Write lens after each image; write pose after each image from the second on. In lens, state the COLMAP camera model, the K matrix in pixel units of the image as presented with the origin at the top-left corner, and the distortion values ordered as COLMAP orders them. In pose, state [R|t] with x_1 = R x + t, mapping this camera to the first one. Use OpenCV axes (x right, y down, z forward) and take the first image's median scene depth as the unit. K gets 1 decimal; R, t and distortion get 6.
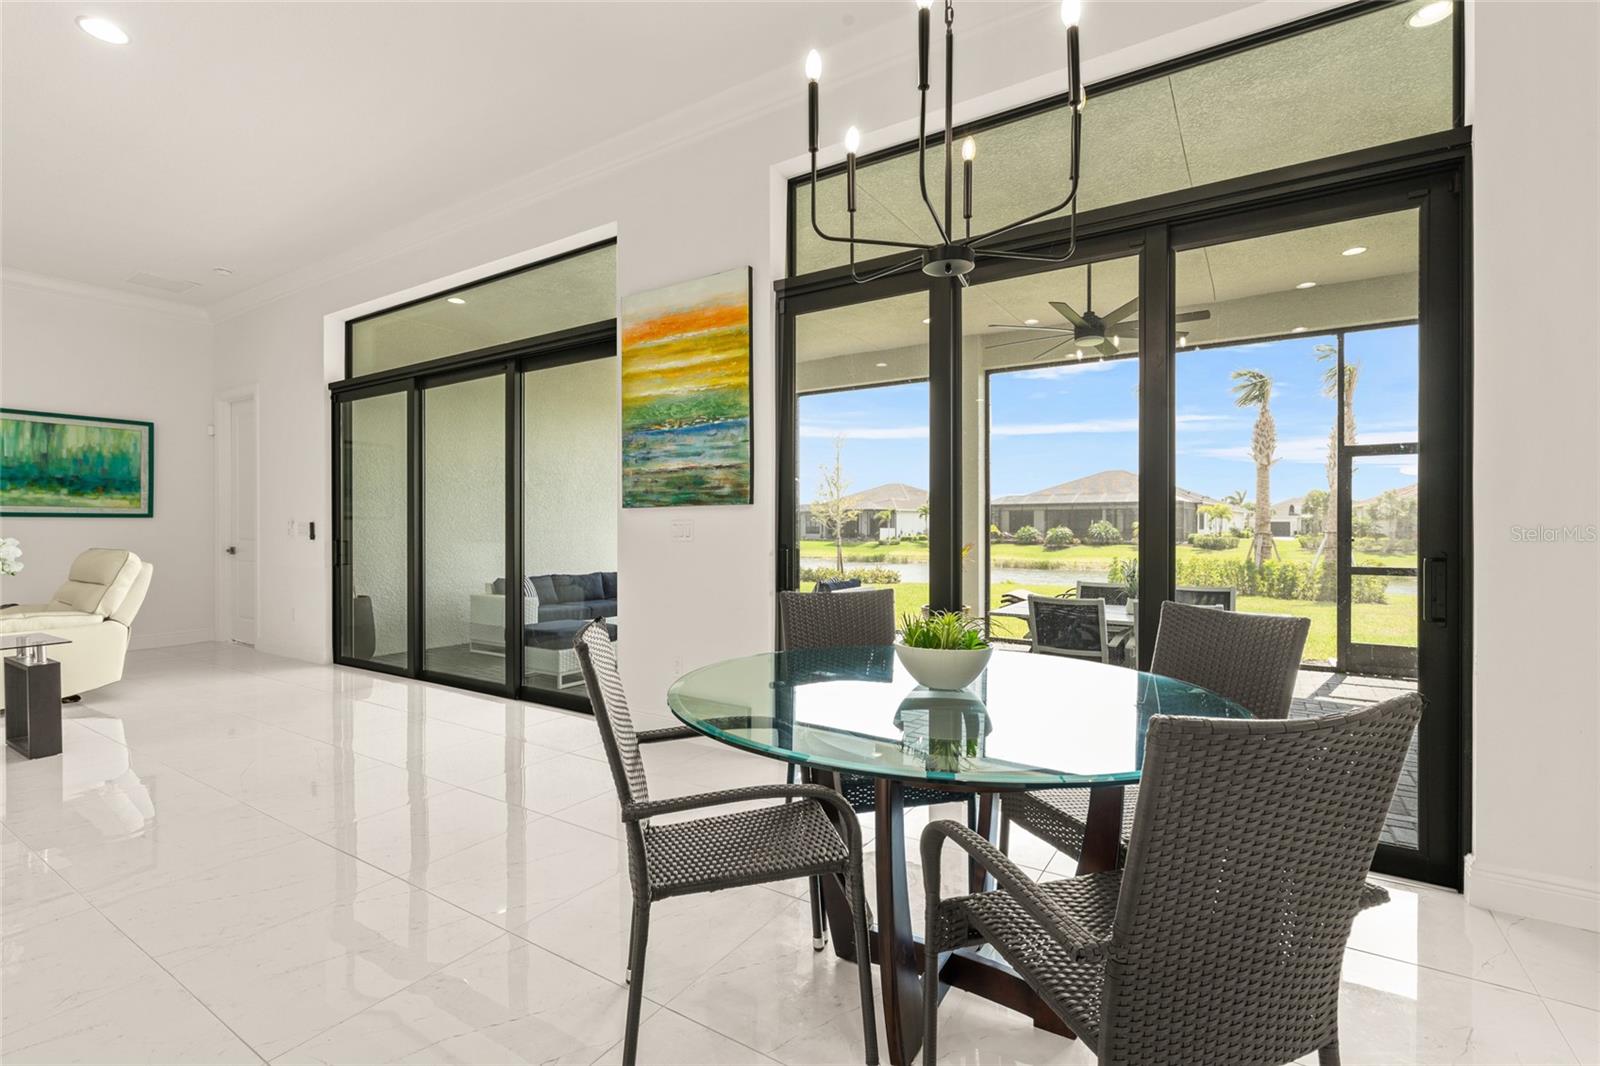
lens RADIAL K [[724.9, 0, 800.0], [0, 724.9, 533.0], [0, 0, 1]] dist [-0.009782, 0.000322]
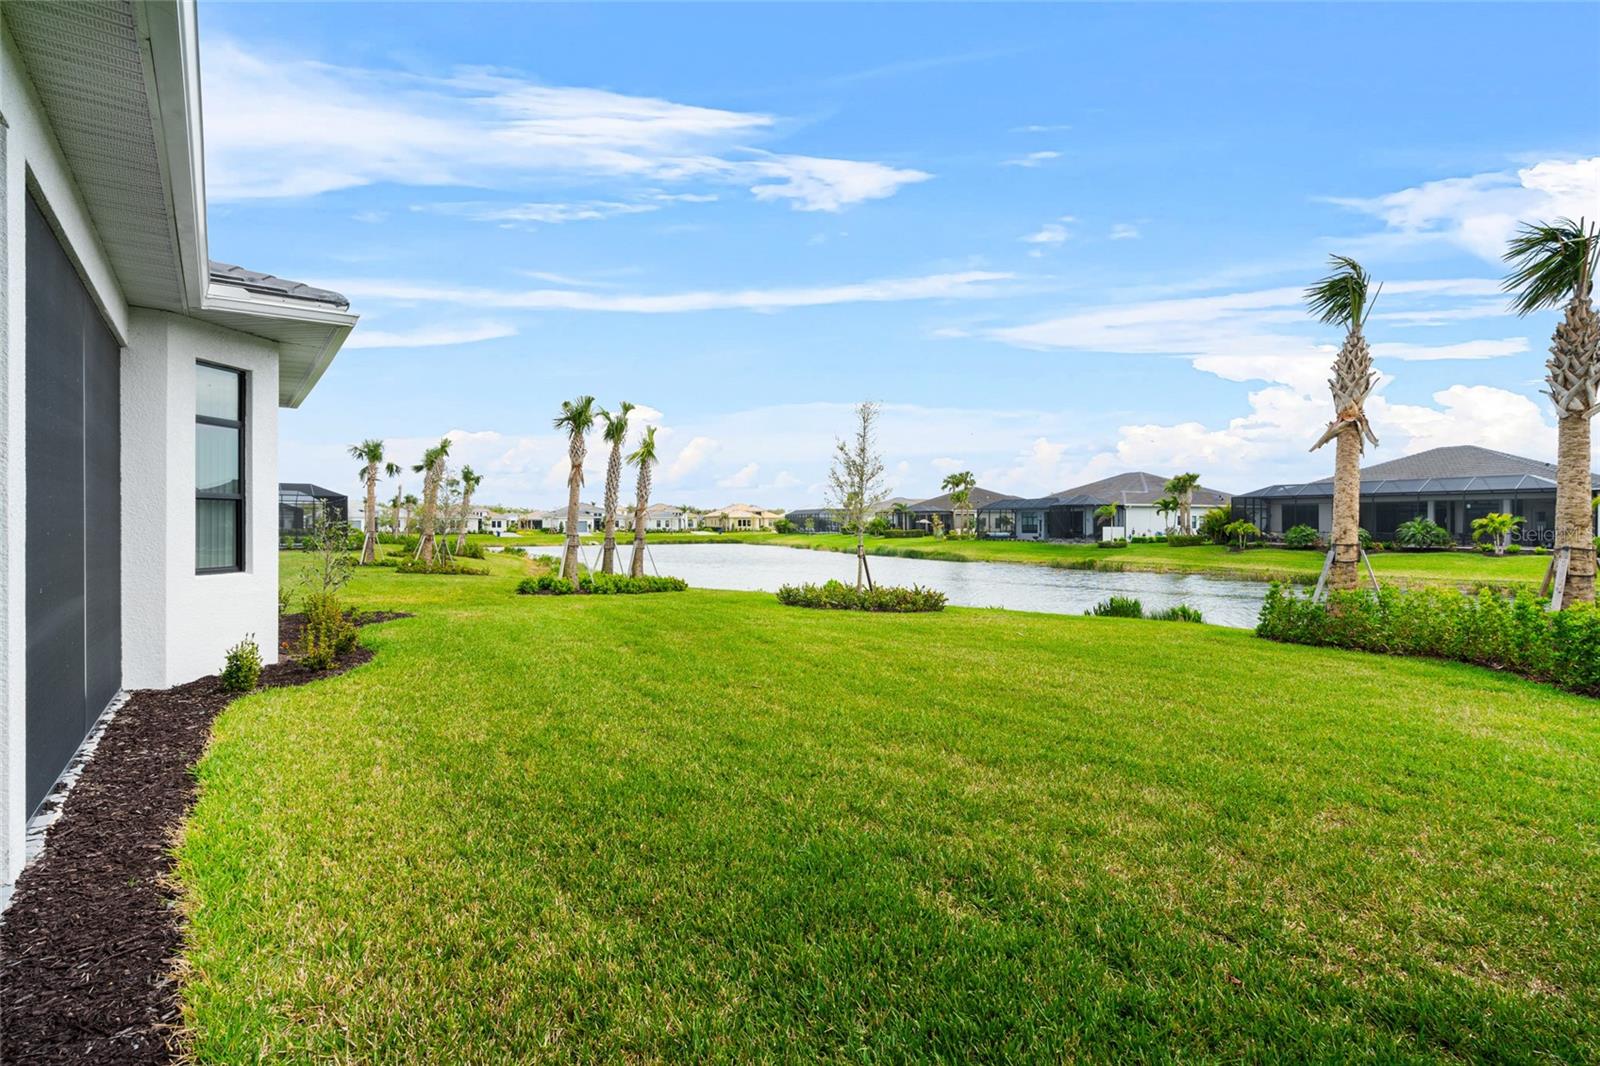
lens RADIAL K [[760.7, 0, 800.0], [0, 760.7, 533.0], [0, 0, 1]] dist [0.025081, 0.000144]
pose [[0.939001, 0.004886, -0.343881, 2.074848], [-0.003870, 0.999986, 0.003640, -0.041164], [0.343894, -0.002087, 0.939006, 1.885743]]
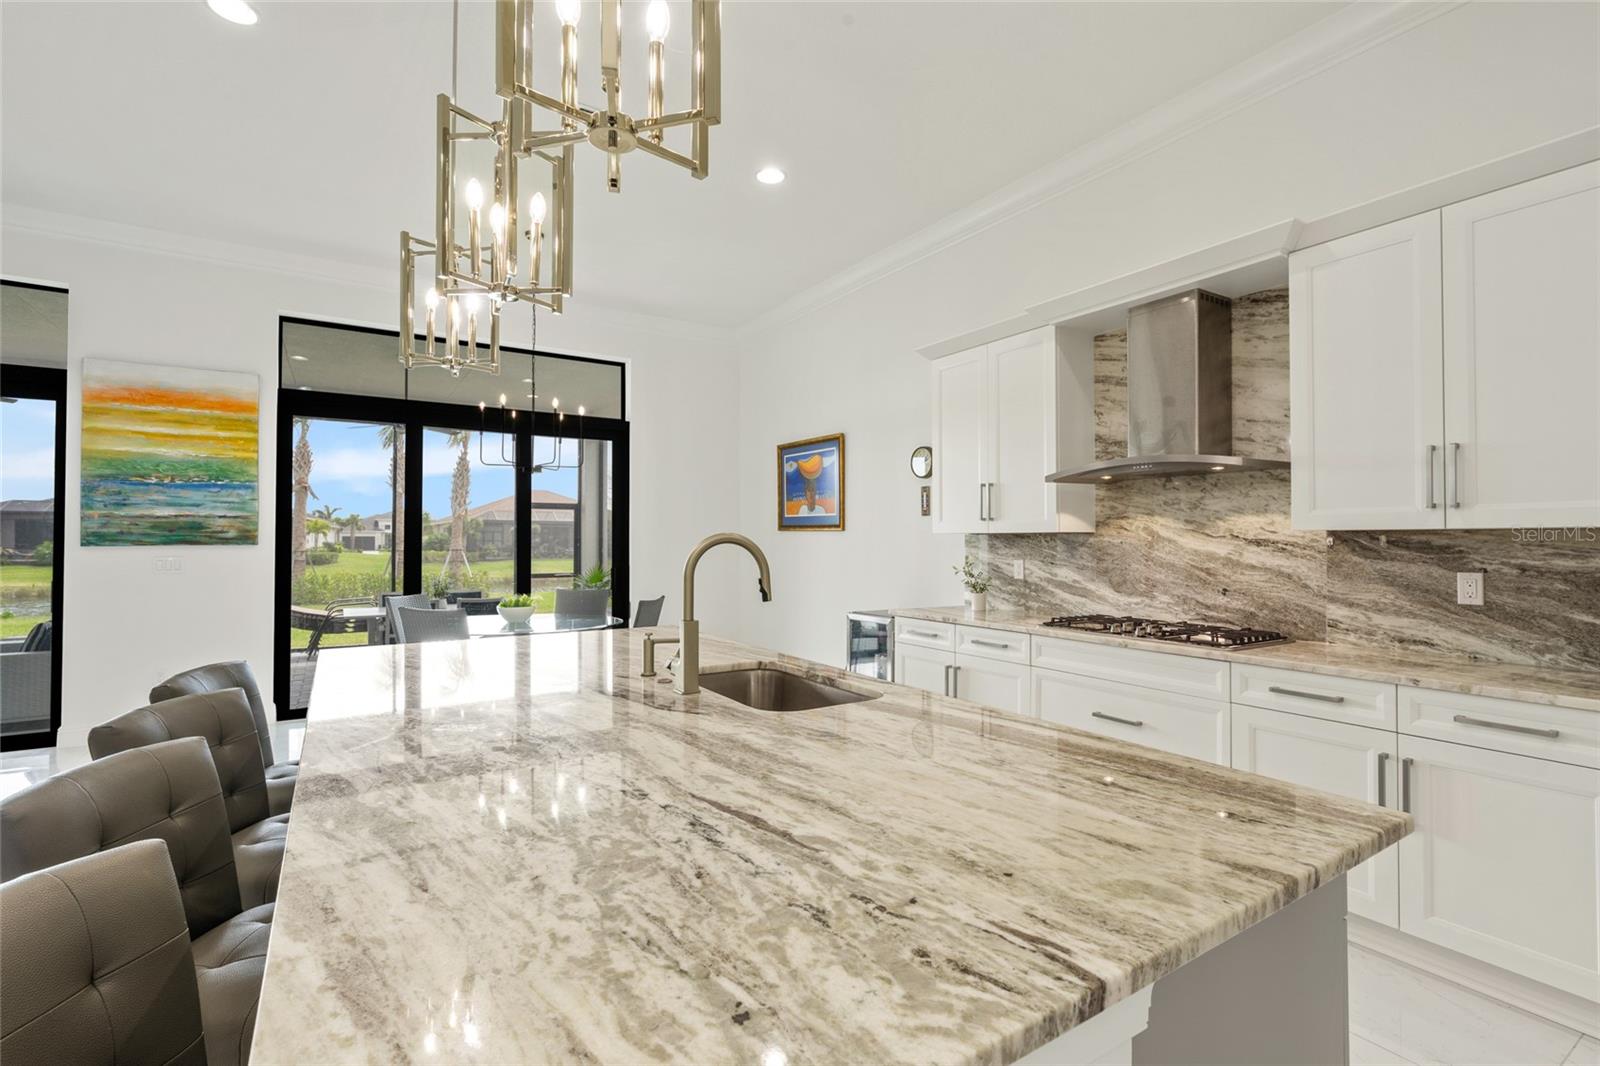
lens RADIAL K [[724.9, 0, 800.0], [0, 724.9, 533.0], [0, 0, 1]] dist [-0.009782, 0.000322]
pose [[0.418543, 0.010340, 0.908138, -0.818965], [0.007048, 0.999868, -0.014633, -0.032238], [-0.908170, 0.012525, 0.418415, -0.485390]]
